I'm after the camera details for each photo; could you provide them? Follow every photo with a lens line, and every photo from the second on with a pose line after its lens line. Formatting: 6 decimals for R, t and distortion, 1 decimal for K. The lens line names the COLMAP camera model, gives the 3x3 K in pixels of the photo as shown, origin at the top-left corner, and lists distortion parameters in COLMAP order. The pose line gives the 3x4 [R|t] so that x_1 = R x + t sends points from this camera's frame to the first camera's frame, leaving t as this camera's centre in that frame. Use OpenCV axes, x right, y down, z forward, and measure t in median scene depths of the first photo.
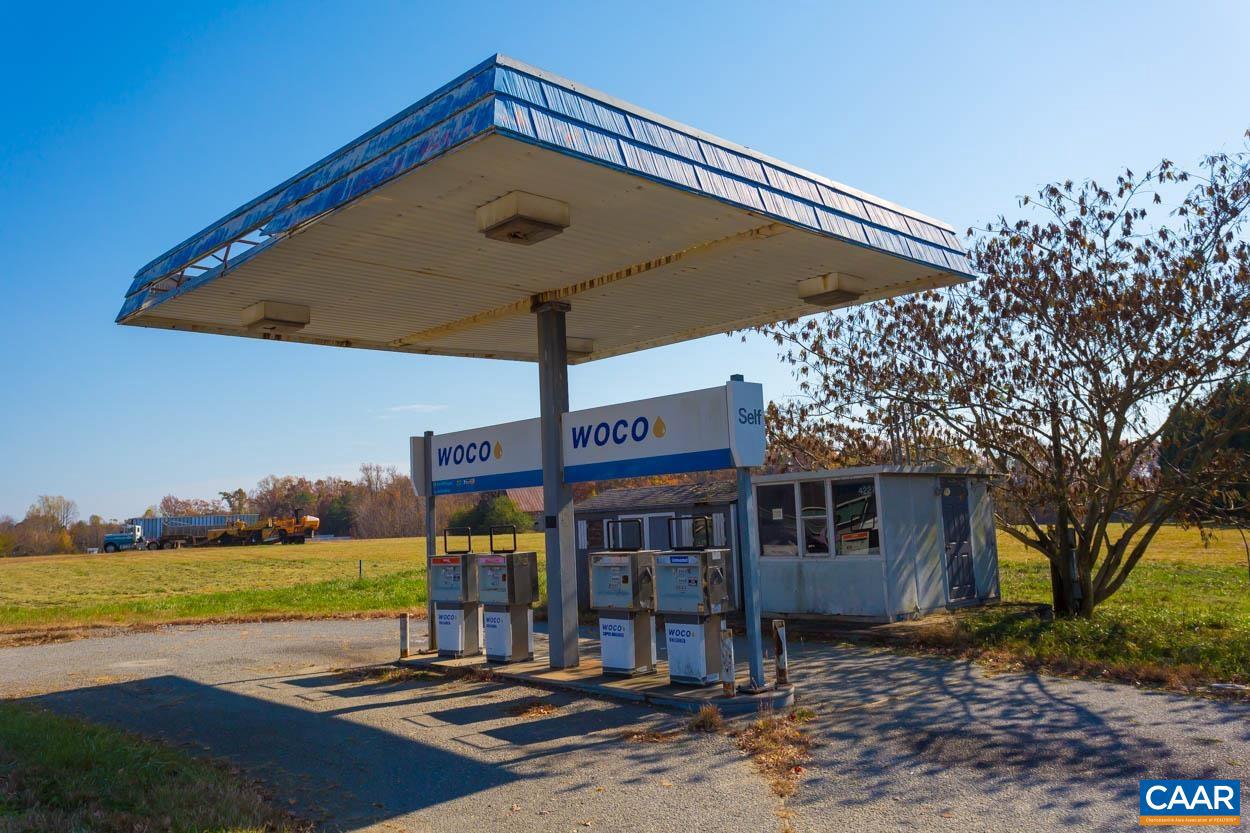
lens RADIAL K [[1075.8, 0, 625.0], [0, 1075.8, 416.5], [0, 0, 1]] dist [0.007338, 0.001312]
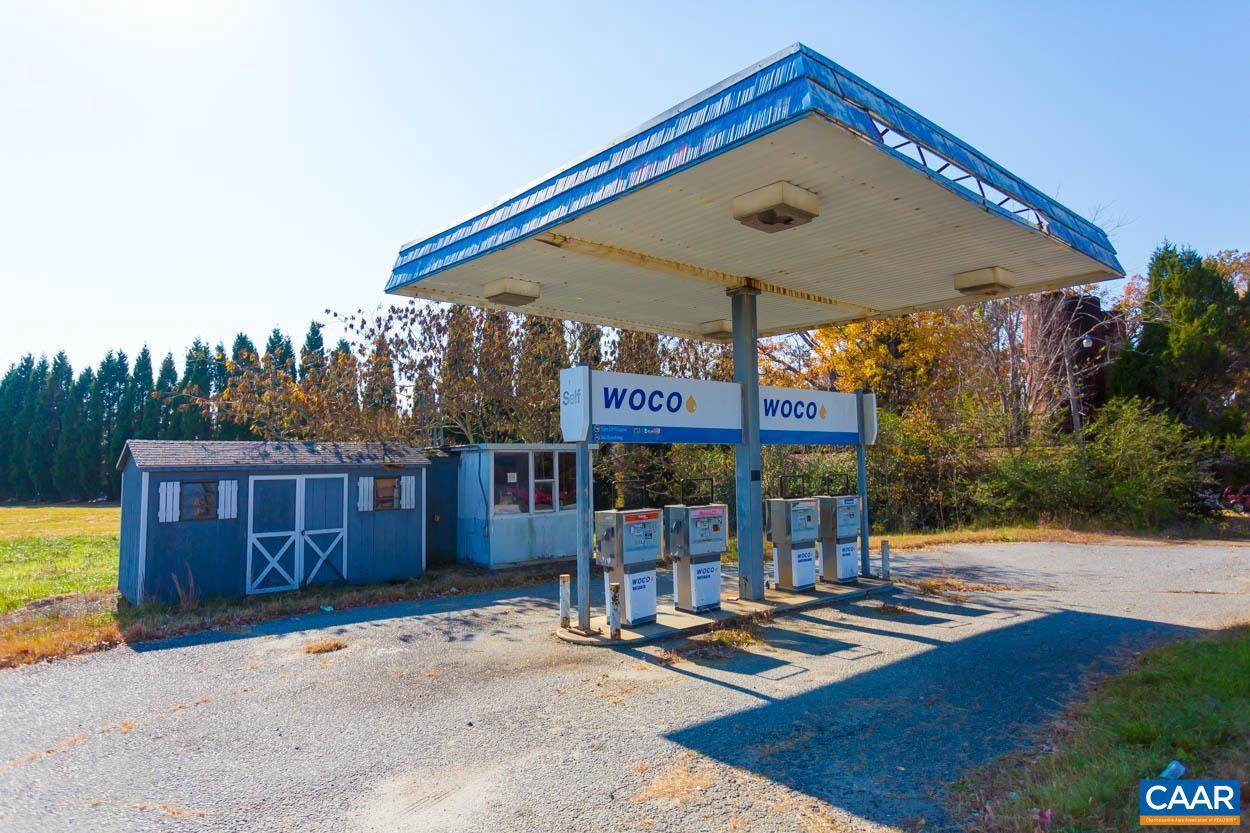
lens RADIAL K [[734.2, 0, 625.0], [0, 734.2, 416.5], [0, 0, 1]] dist [-0.000421, -0.000083]
pose [[0.107736, 0.122821, 0.986564, -0.812486], [-0.090189, 0.989455, -0.113332, 0.127583], [-0.990080, -0.076767, 0.117677, 0.966878]]
